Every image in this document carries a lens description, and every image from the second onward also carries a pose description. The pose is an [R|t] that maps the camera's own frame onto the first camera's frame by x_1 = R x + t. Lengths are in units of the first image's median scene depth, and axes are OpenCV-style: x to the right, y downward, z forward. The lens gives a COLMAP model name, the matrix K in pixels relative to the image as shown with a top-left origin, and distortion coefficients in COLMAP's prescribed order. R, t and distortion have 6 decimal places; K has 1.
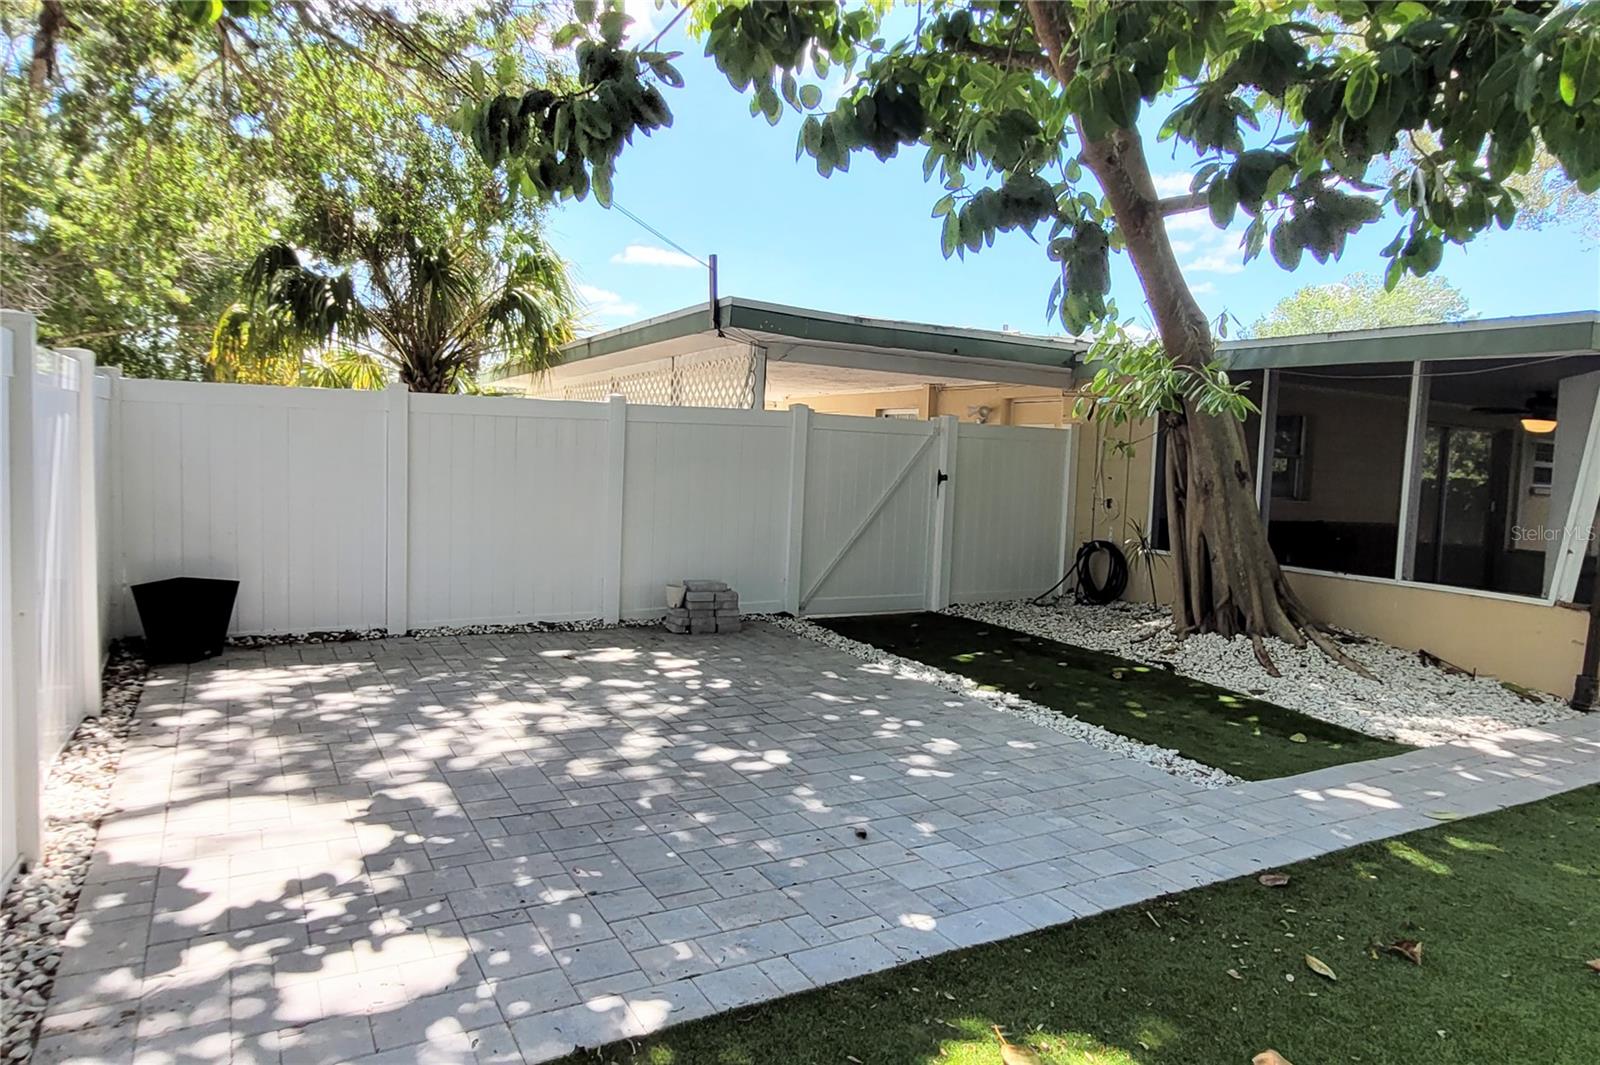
lens RADIAL K [[1013.7, 0, 801.0], [0, 1013.7, 531.8], [0, 0, 1]] dist [0.004566, 0.003086]
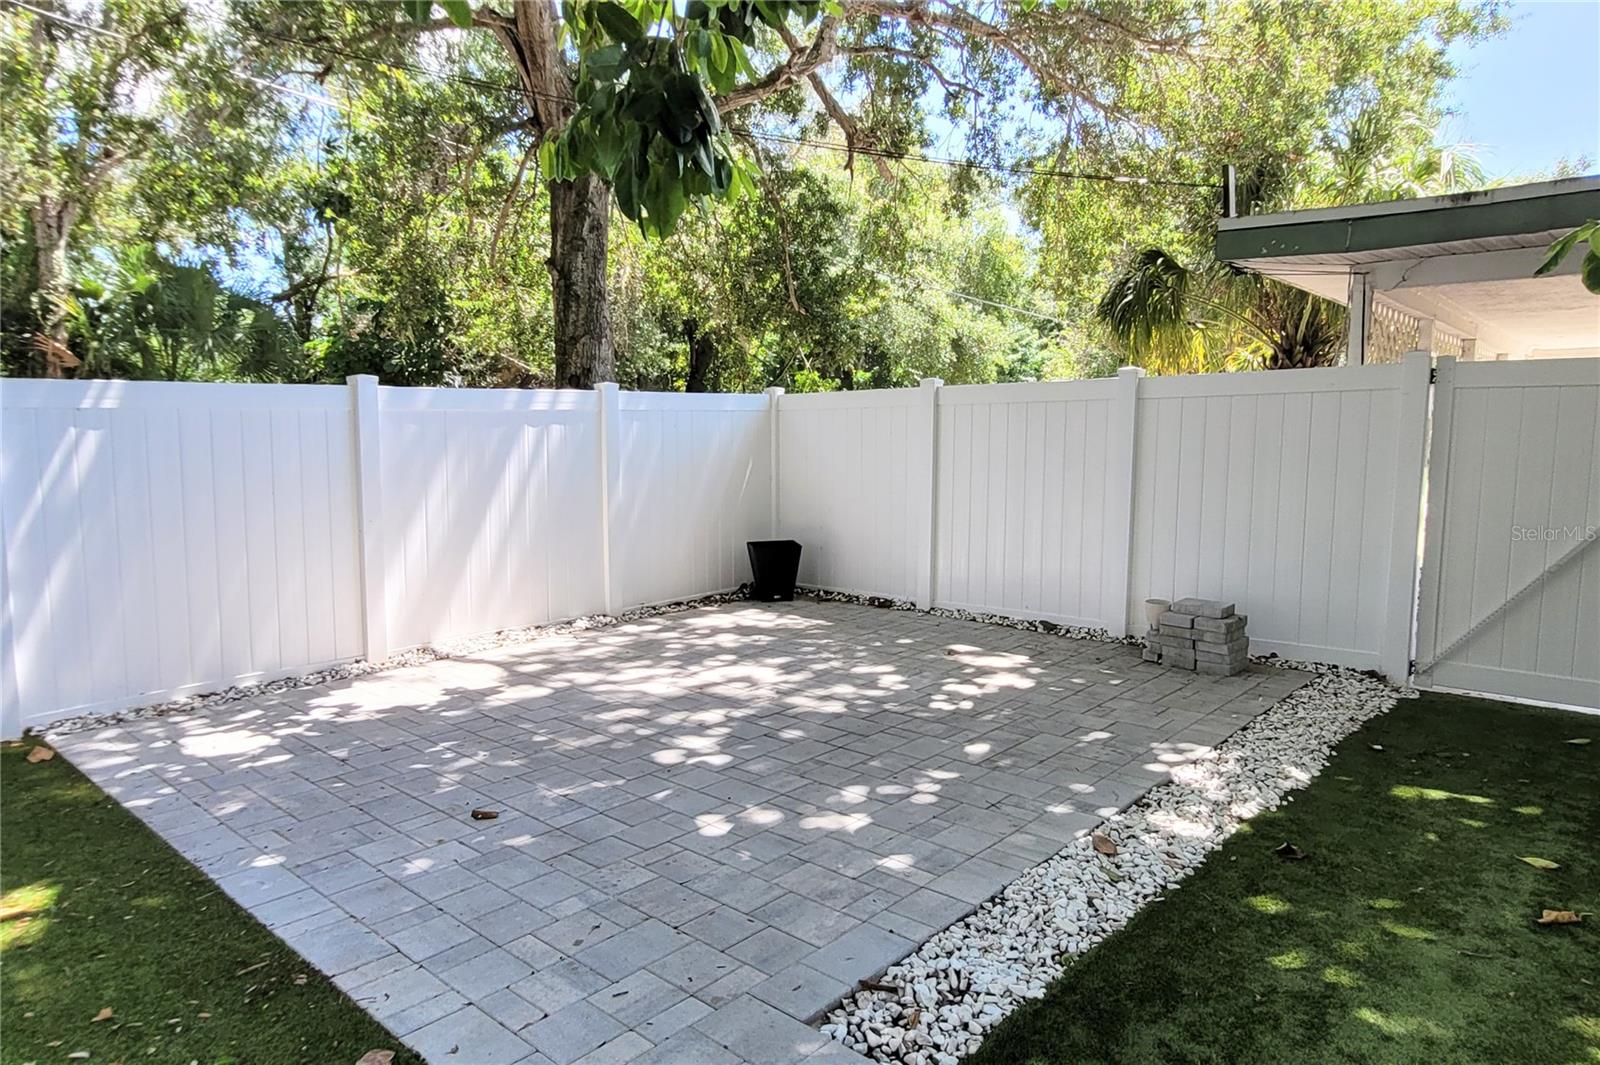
lens RADIAL K [[1013.7, 0, 802.4], [0, 1013.7, 533.4], [0, 0, 1]] dist [0.004566, 0.003086]
pose [[0.329452, 0.061656, -0.942157, 0.756524], [-0.060575, 0.997190, 0.044076, -0.025654], [0.942227, 0.042550, 0.332261, 0.676343]]
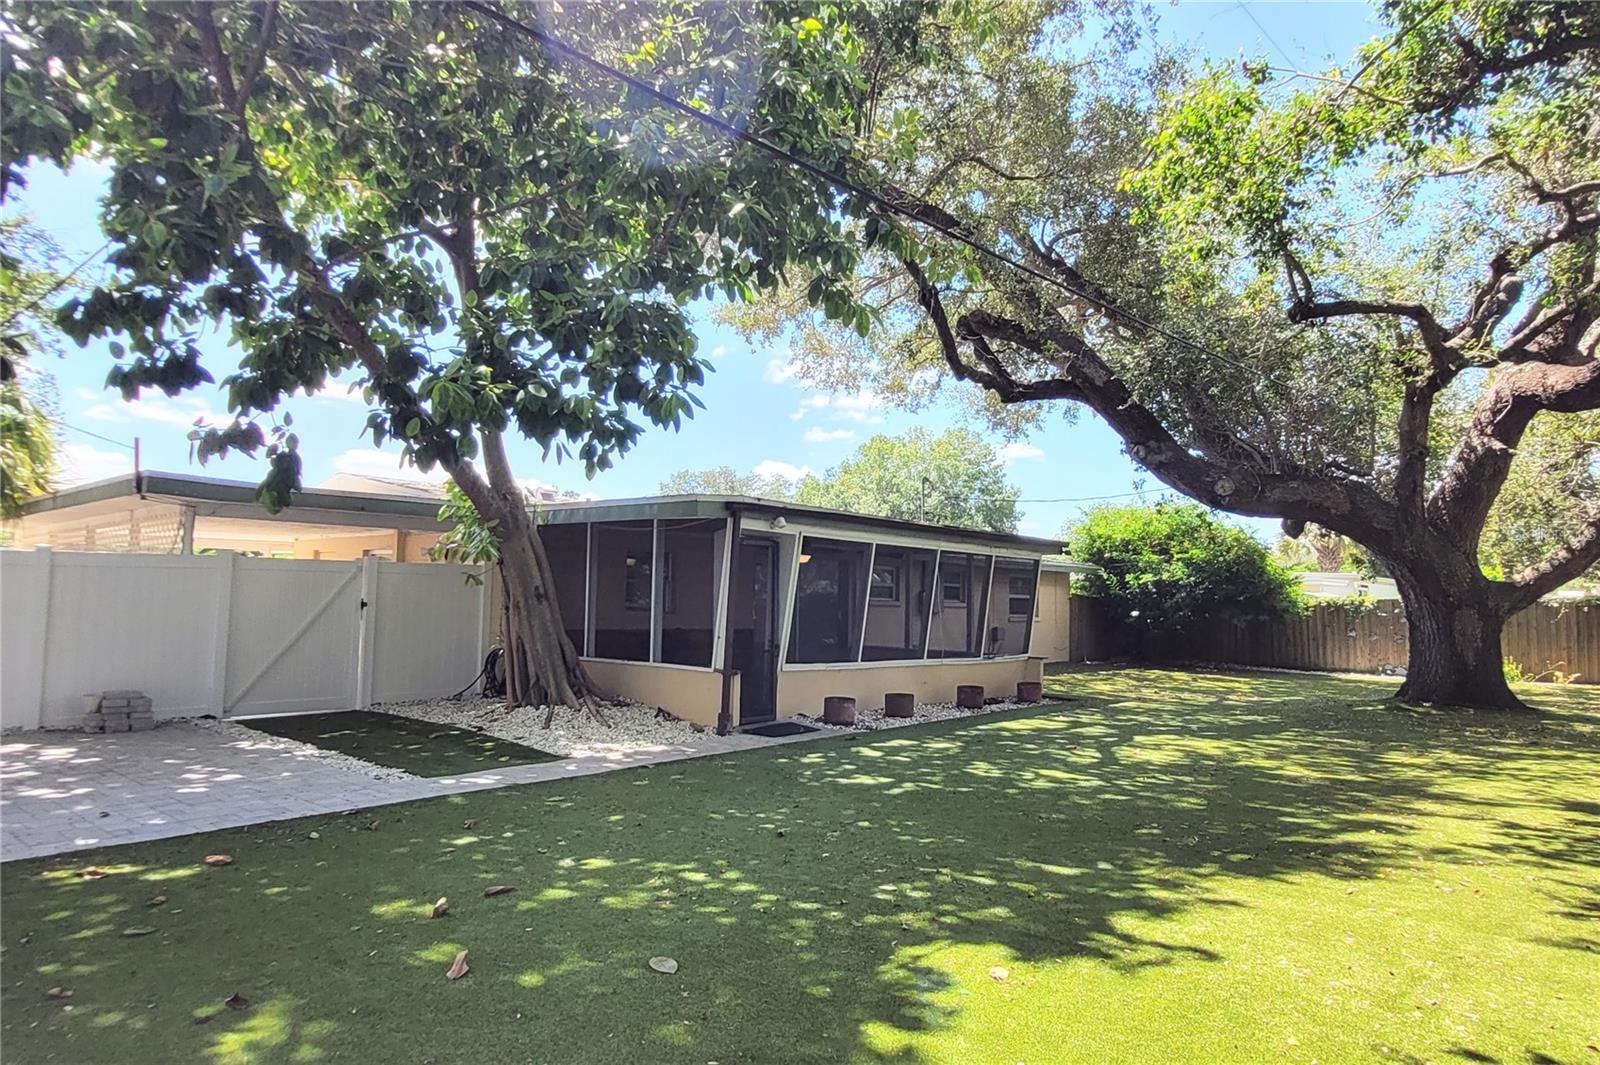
lens RADIAL K [[1013.7, 0, 800.7], [0, 1013.7, 533.3], [0, 0, 1]] dist [0.004566, 0.003086]
pose [[0.947290, -0.006099, 0.320320, 0.437156], [0.047139, 0.991590, -0.120527, 0.067431], [-0.316891, 0.129274, 0.939611, -0.699920]]
